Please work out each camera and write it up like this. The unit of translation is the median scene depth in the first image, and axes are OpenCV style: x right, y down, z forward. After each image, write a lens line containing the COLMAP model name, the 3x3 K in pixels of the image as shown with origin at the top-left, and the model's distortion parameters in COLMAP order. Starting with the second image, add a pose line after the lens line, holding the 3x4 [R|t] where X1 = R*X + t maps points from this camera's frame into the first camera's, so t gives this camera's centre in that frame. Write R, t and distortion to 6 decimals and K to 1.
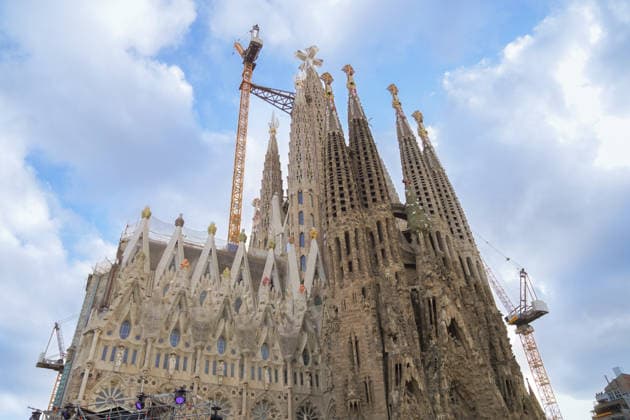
lens RADIAL K [[431.2, 0, 313.6], [0, 431.2, 210.6], [0, 0, 1]] dist [-0.029421, 0.002033]
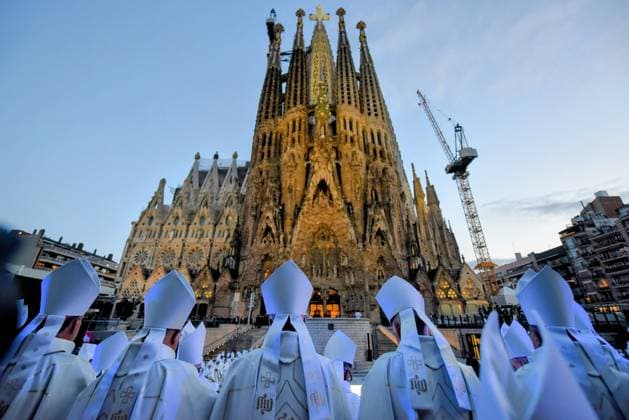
lens RADIAL K [[256.6, 0, 312.6], [0, 256.6, 204.4], [0, 0, 1]] dist [-0.016187, -0.001272]
pose [[0.886951, -0.160552, -0.433059, 0.459636], [0.260161, 0.948405, 0.181227, 0.130325], [0.381619, -0.273405, 0.882959, 0.210216]]
